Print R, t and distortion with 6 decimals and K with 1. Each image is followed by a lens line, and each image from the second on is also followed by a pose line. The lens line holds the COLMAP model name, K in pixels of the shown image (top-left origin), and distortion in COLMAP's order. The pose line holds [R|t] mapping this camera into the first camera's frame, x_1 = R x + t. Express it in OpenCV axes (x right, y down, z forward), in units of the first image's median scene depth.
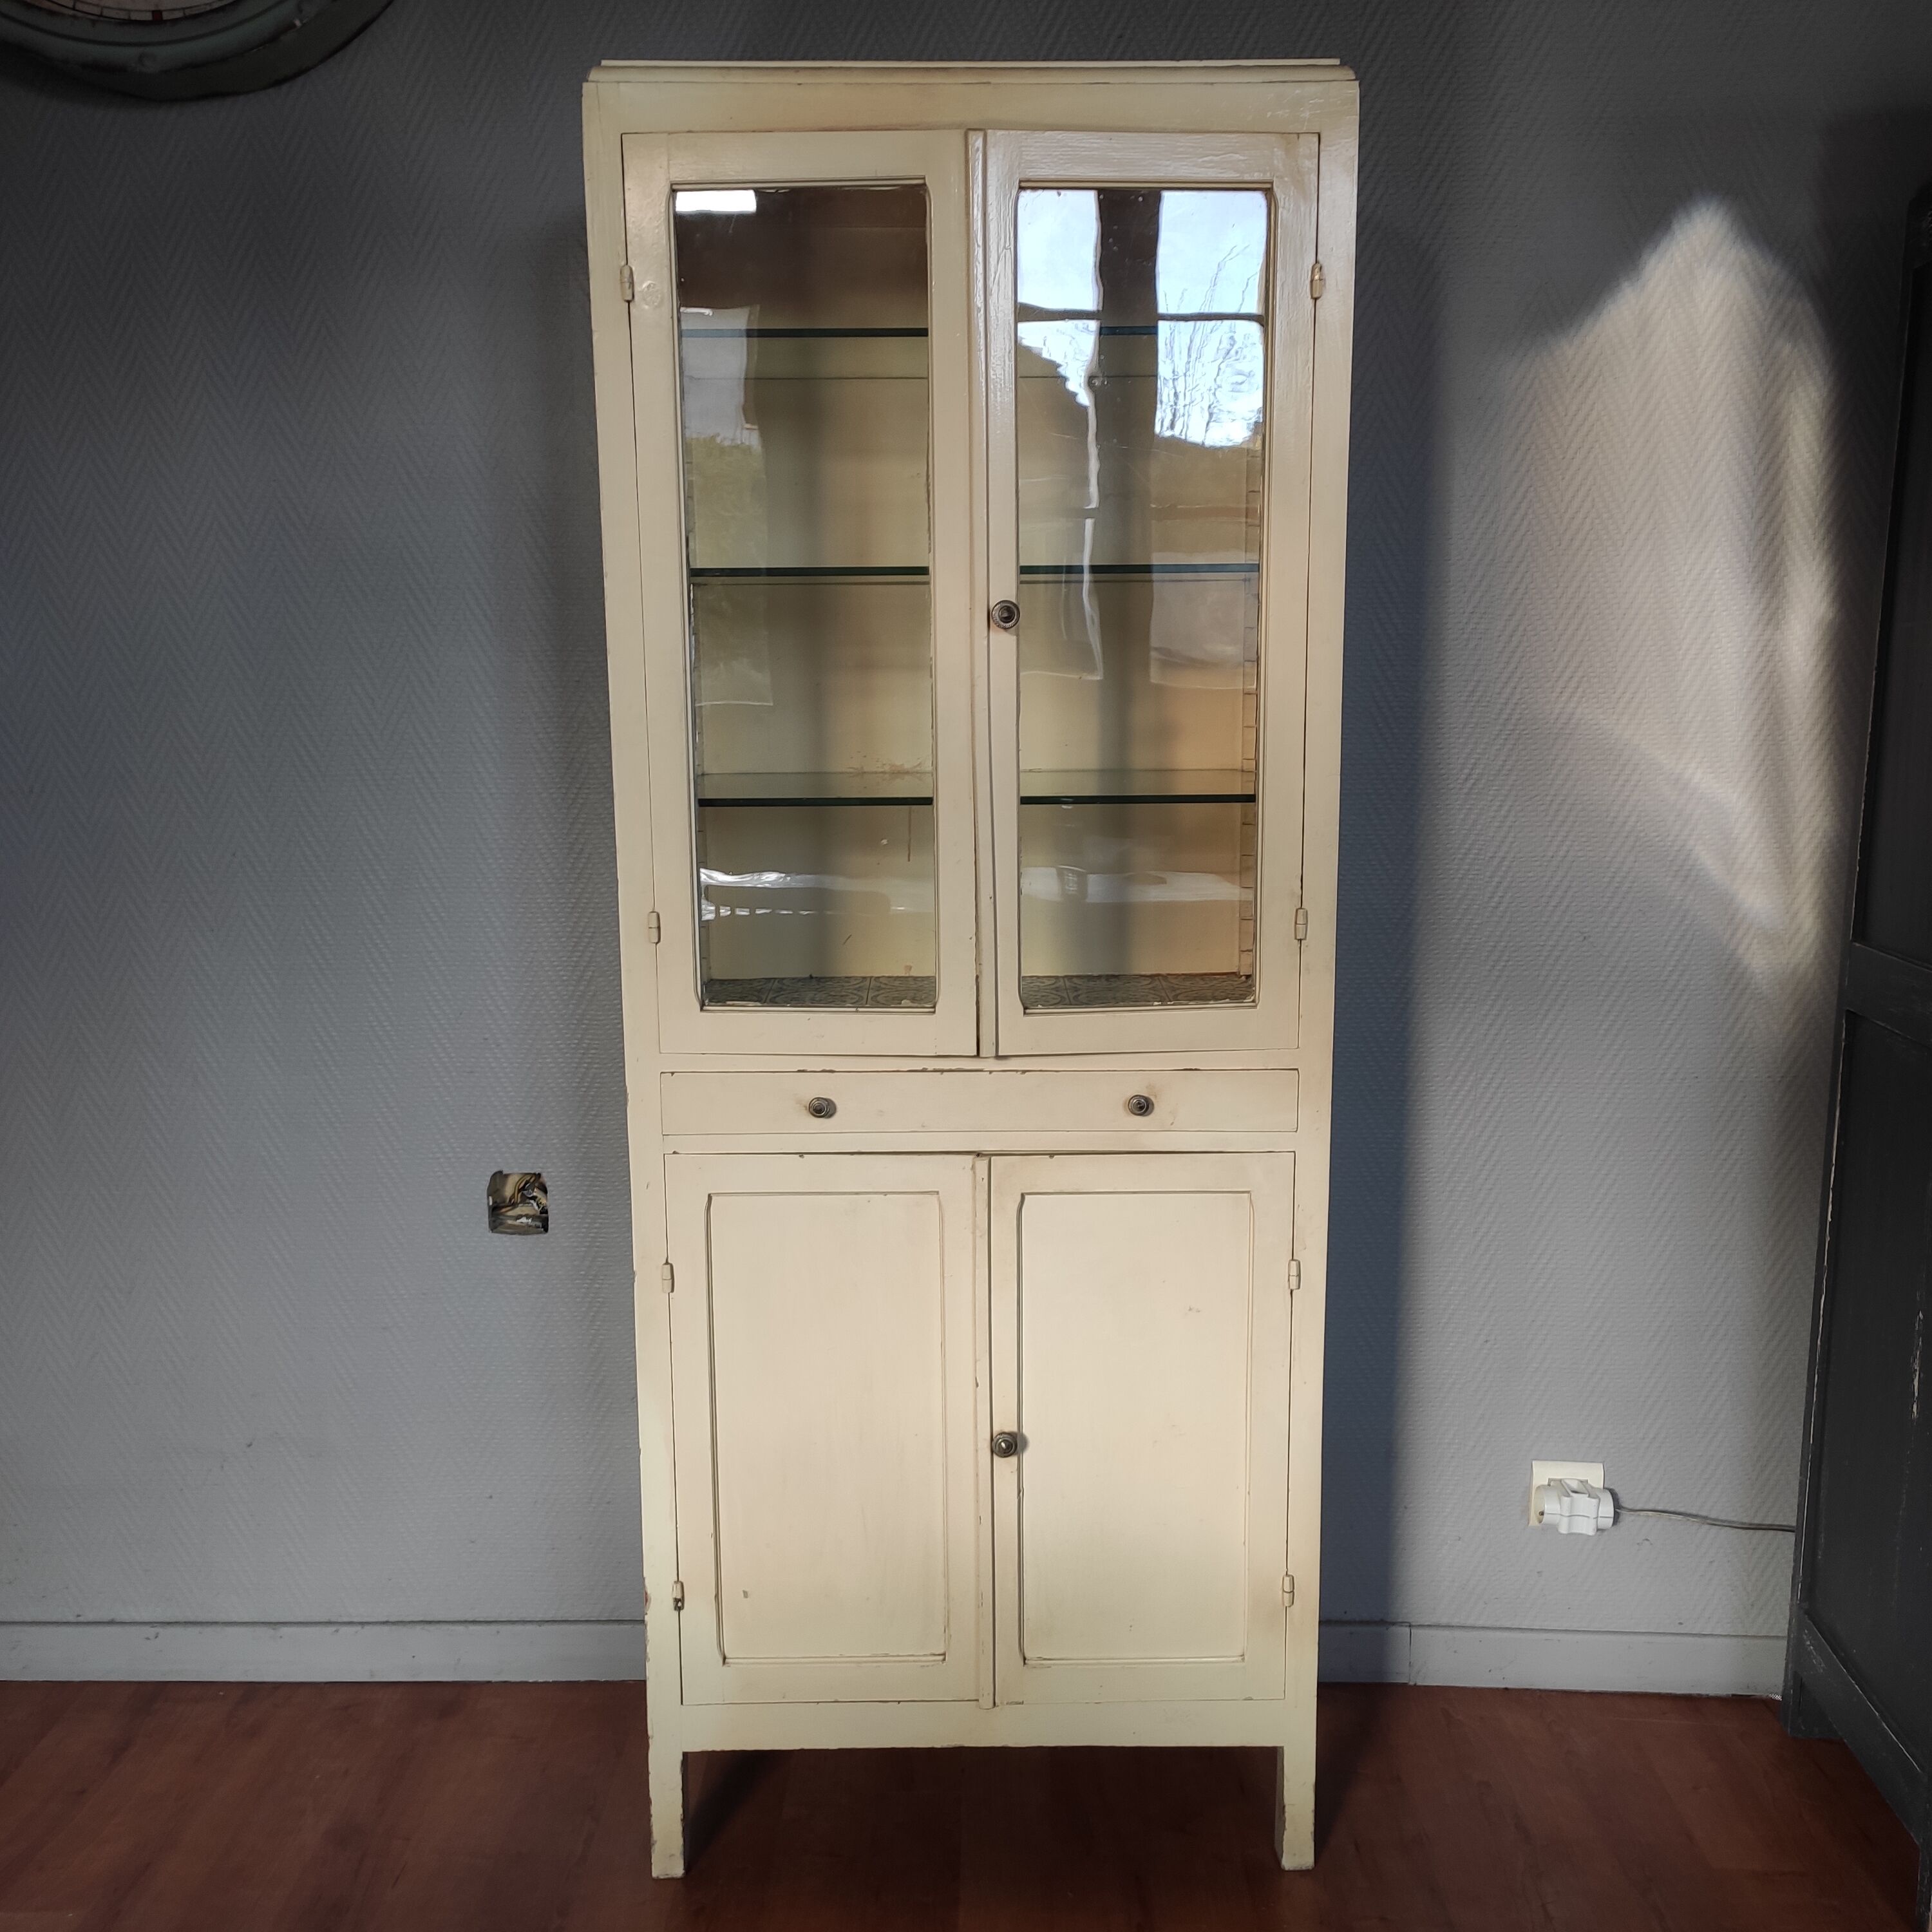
lens RADIAL K [[1965.5, 0, 966.0], [0, 1965.5, 966.0], [0, 0, 1]] dist [0.080287, -0.108590]
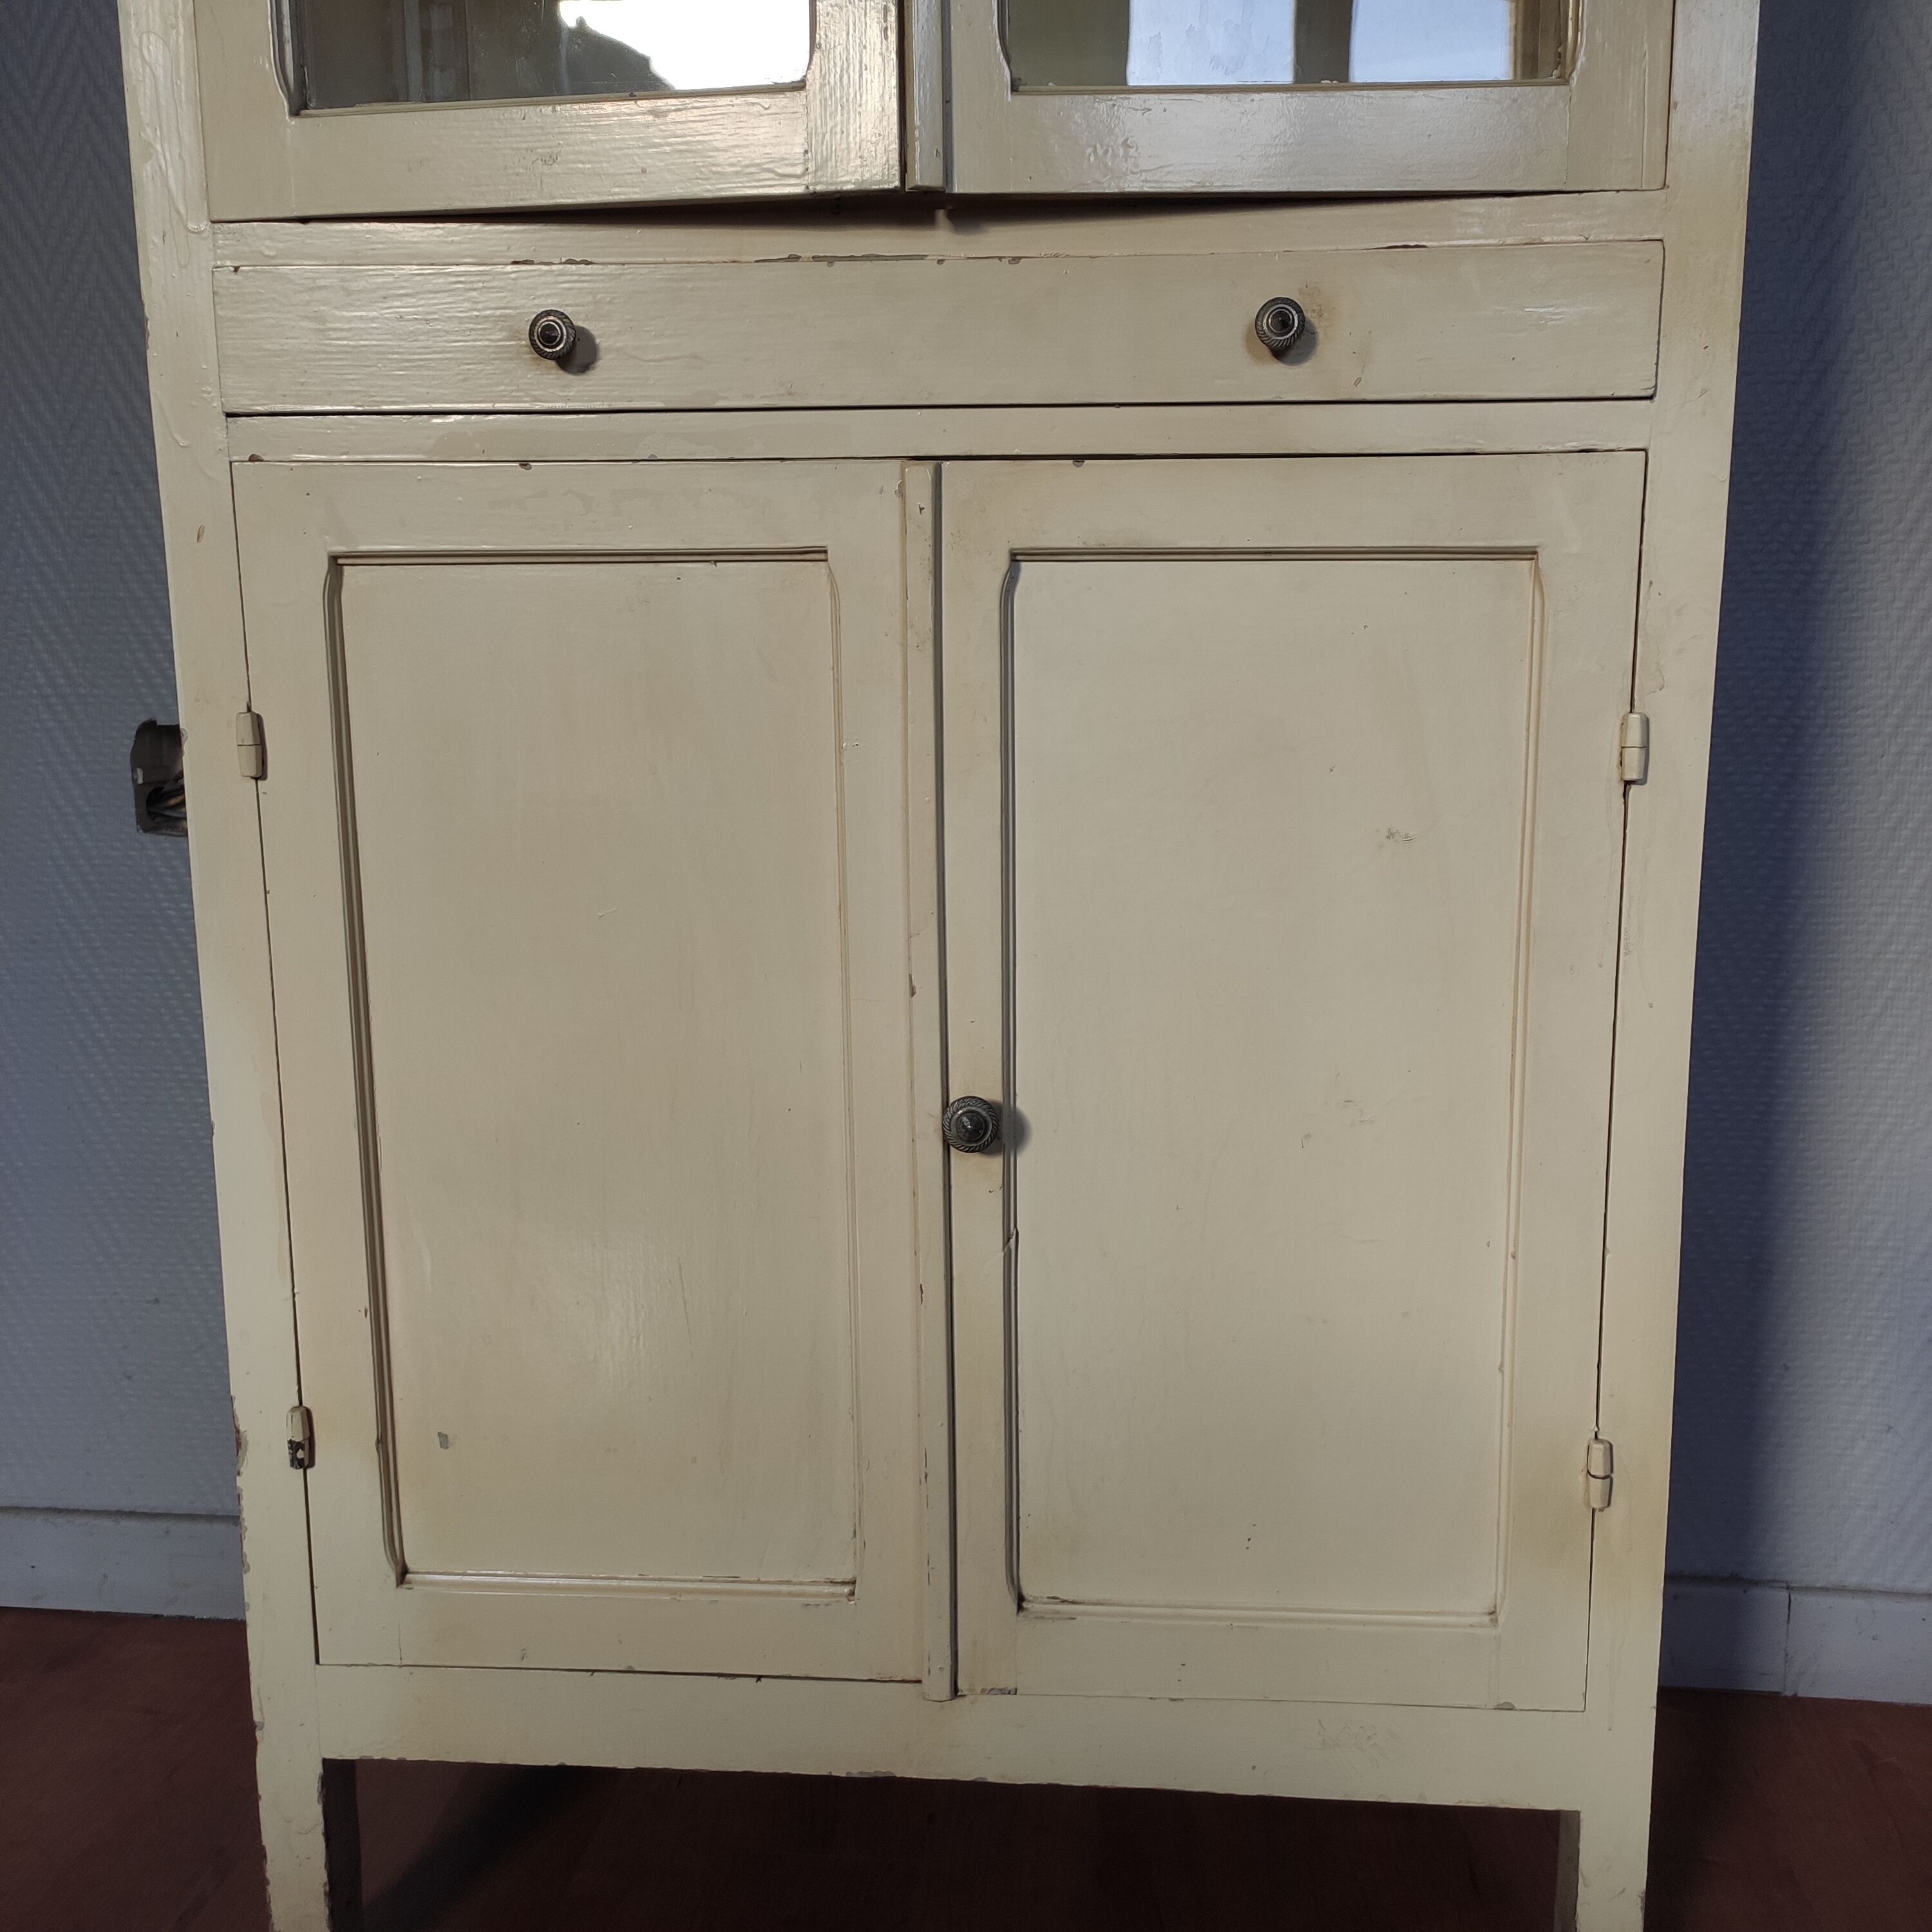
lens RADIAL K [[1923.8, 0, 970.2], [0, 1923.8, 974.8], [0, 0, 1]] dist [0.081476, -0.133476]
pose [[0.995846, 0.013347, -0.090075, 0.053752], [-0.013573, 0.999906, -0.001900, 0.191041], [0.090042, 0.003114, 0.995933, 0.508894]]
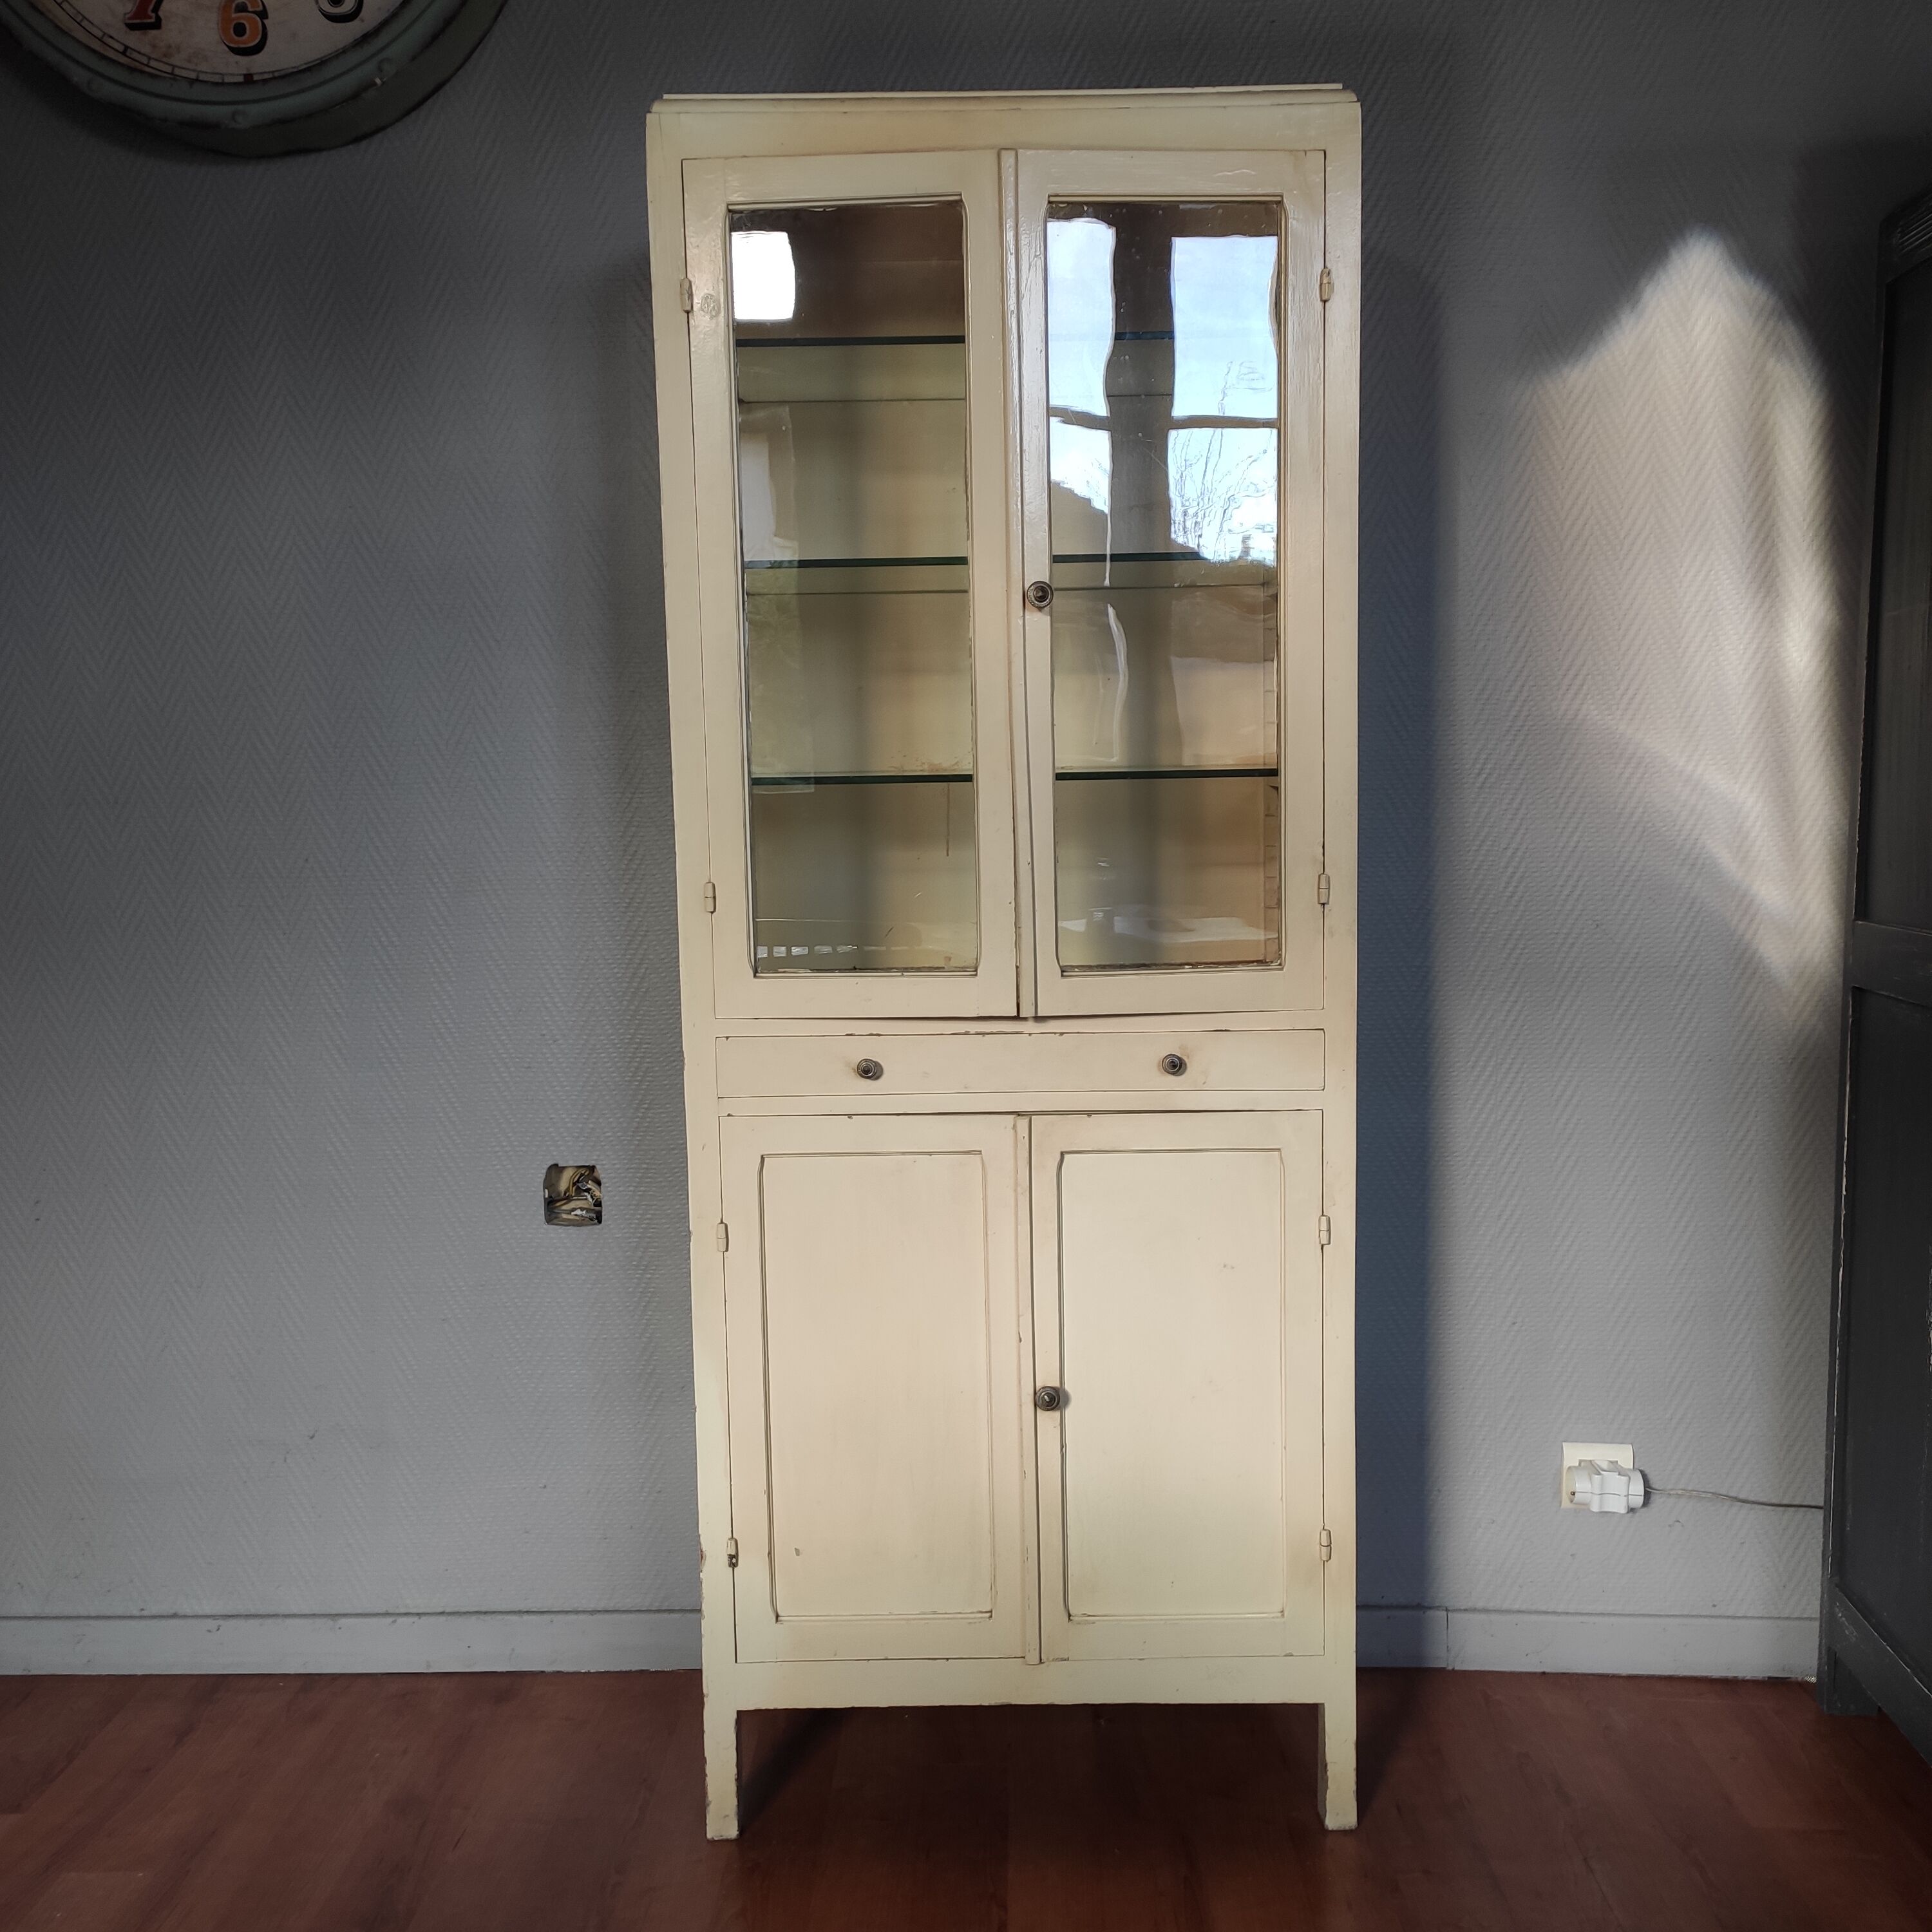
lens RADIAL K [[1965.2, 0, 963.0], [0, 1965.2, 970.1], [0, 0, 1]] dist [0.073552, -0.085236]
pose [[0.999877, -0.010747, -0.011463, -0.009596], [0.009962, 0.997741, -0.066429, 0.079436], [0.012151, 0.066307, 0.997725, -0.042512]]
